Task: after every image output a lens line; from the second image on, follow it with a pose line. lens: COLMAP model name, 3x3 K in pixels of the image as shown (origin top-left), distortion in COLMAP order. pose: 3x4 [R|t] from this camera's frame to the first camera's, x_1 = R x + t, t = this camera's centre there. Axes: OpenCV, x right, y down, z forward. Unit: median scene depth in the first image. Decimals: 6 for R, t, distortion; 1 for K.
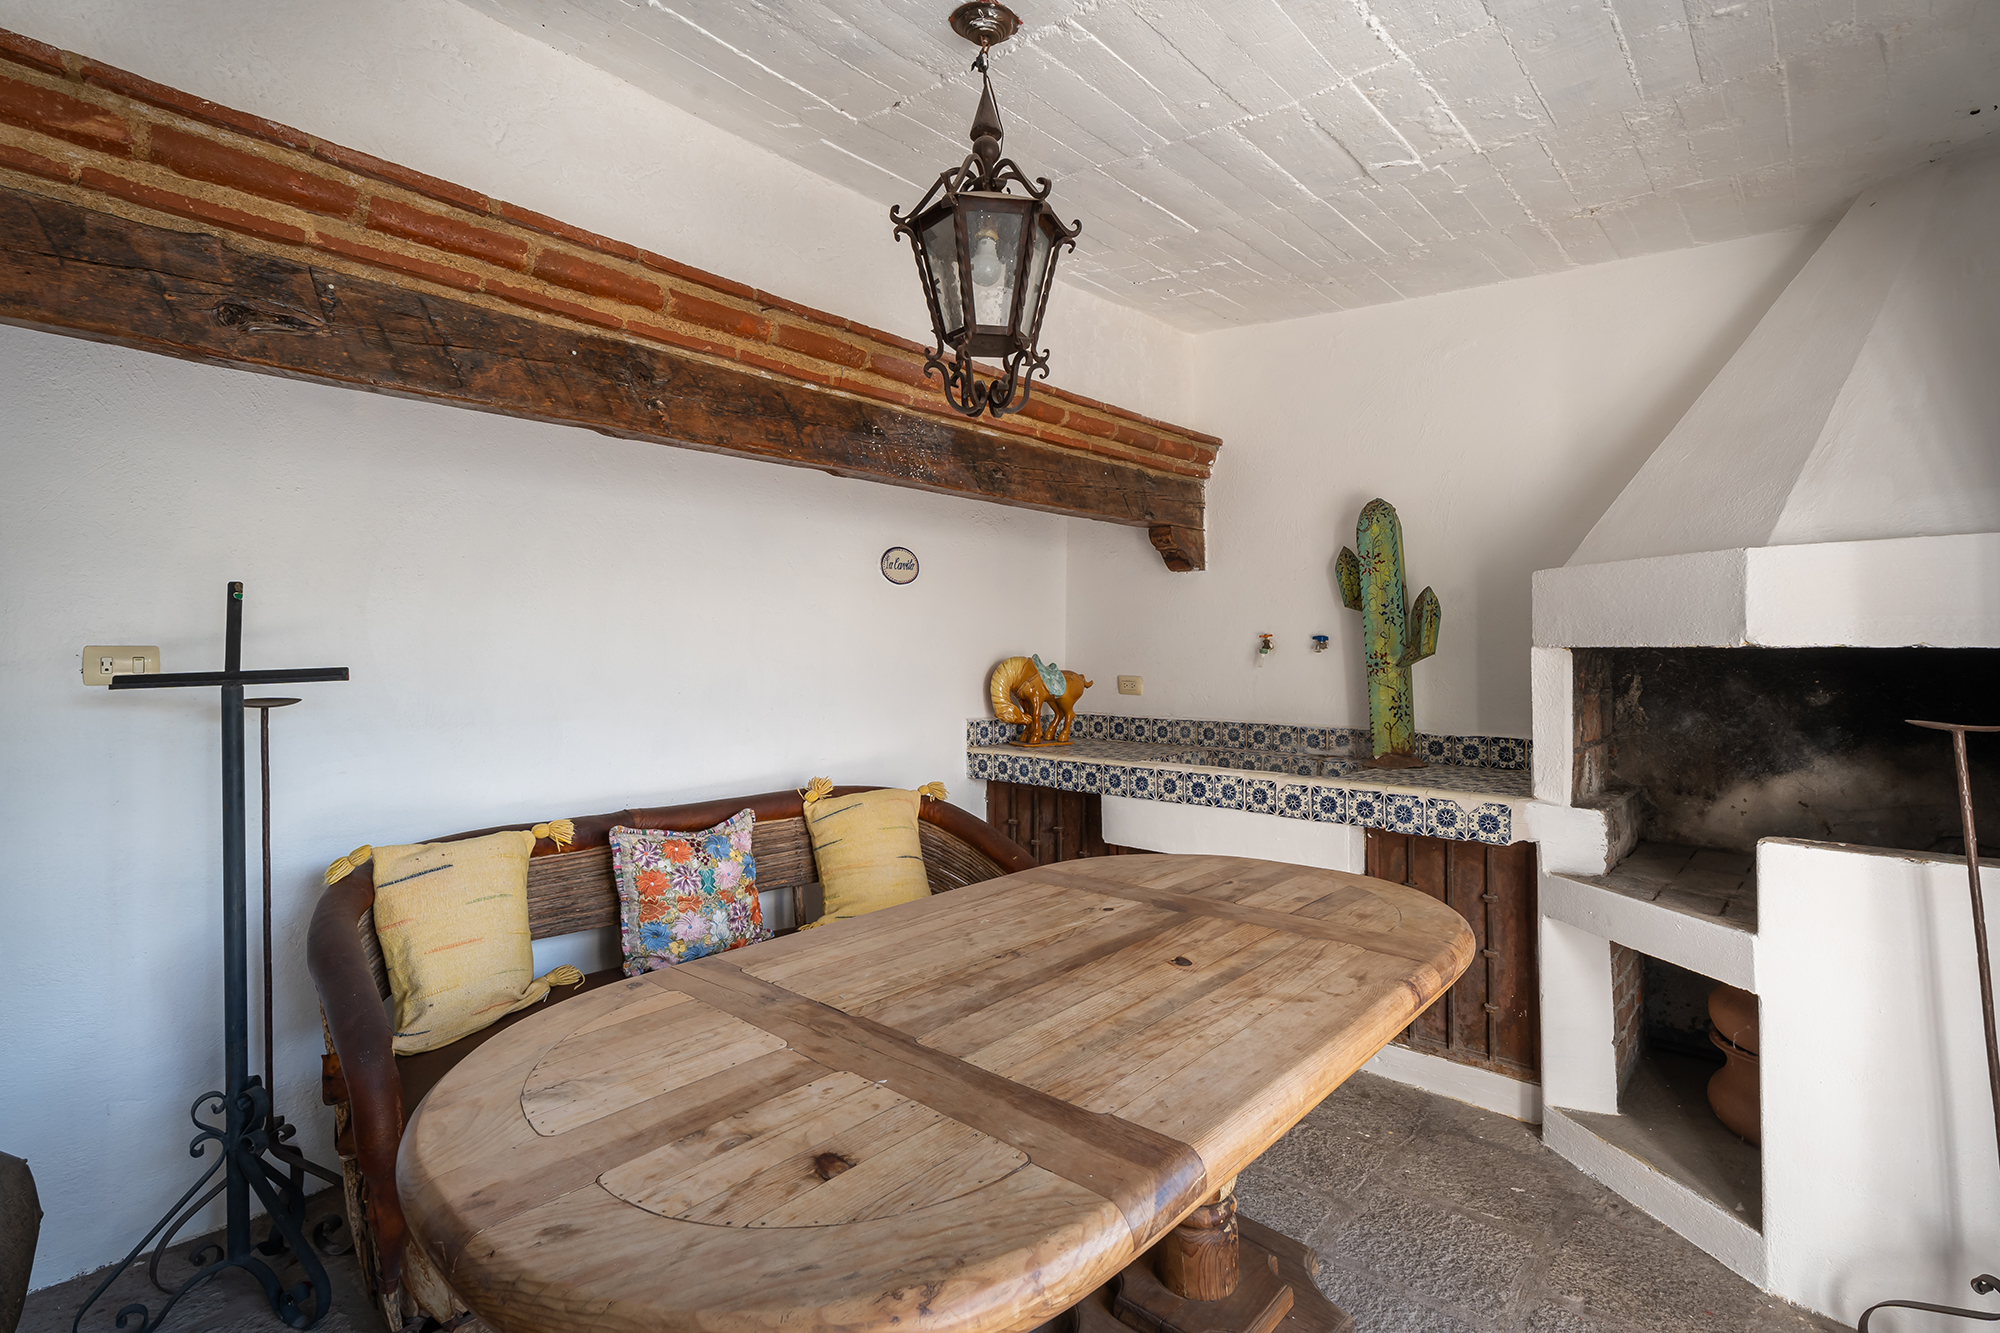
lens RADIAL K [[919.2, 0, 995.6], [0, 919.2, 635.3], [0, 0, 1]] dist [0.000942, -0.000645]
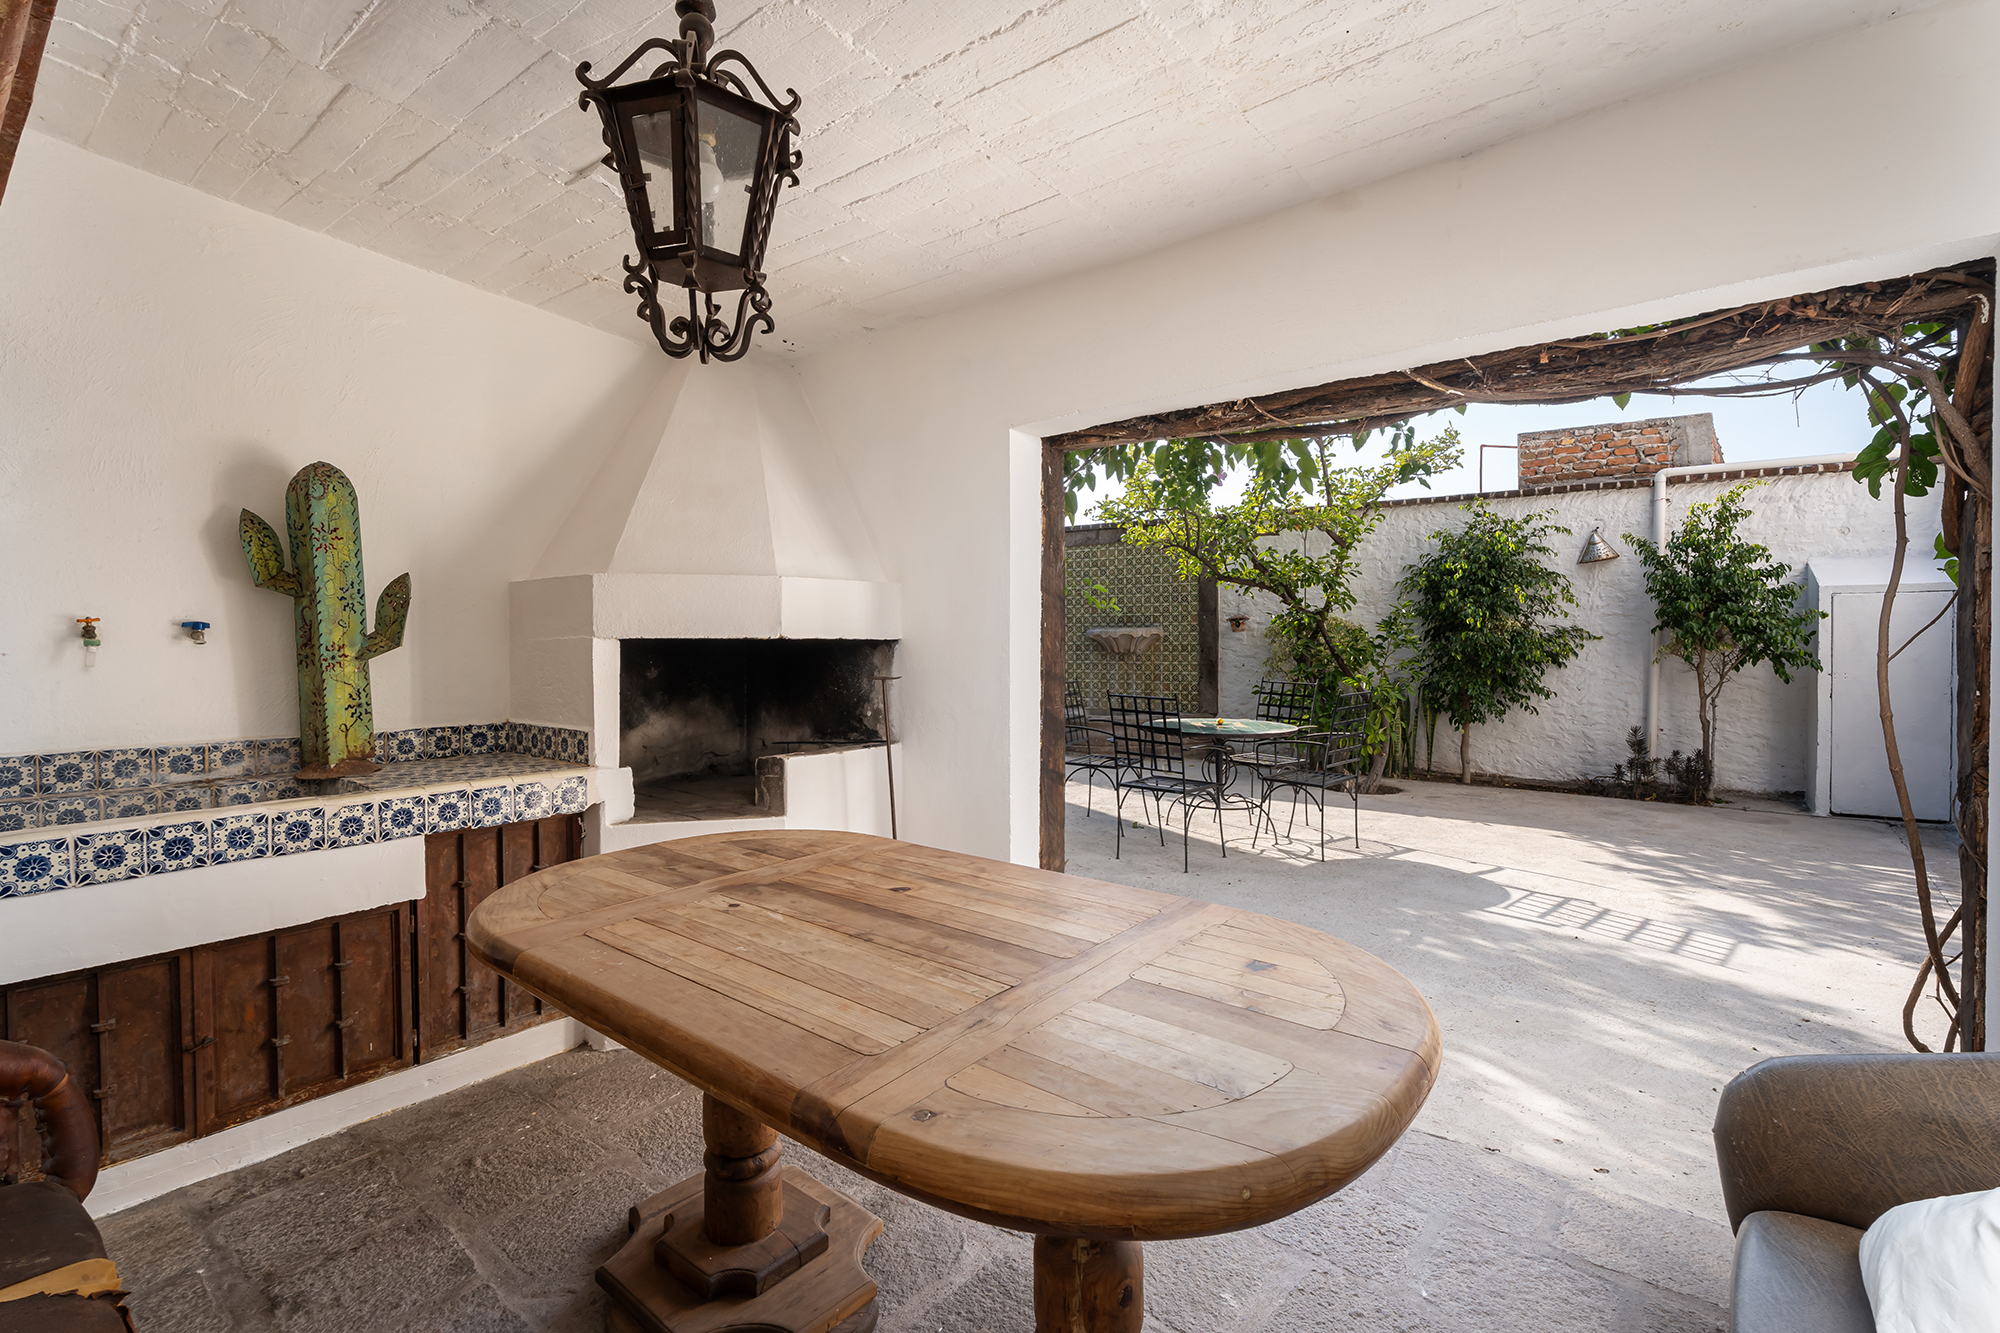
lens RADIAL K [[919.2, 0, 1000.7], [0, 919.2, 656.0], [0, 0, 1]] dist [0.000942, -0.000645]
pose [[-0.064172, -0.016952, 0.997795, -0.573806], [-0.014719, 0.999763, 0.016039, 0.008630], [-0.997830, -0.013658, -0.064406, 0.518937]]
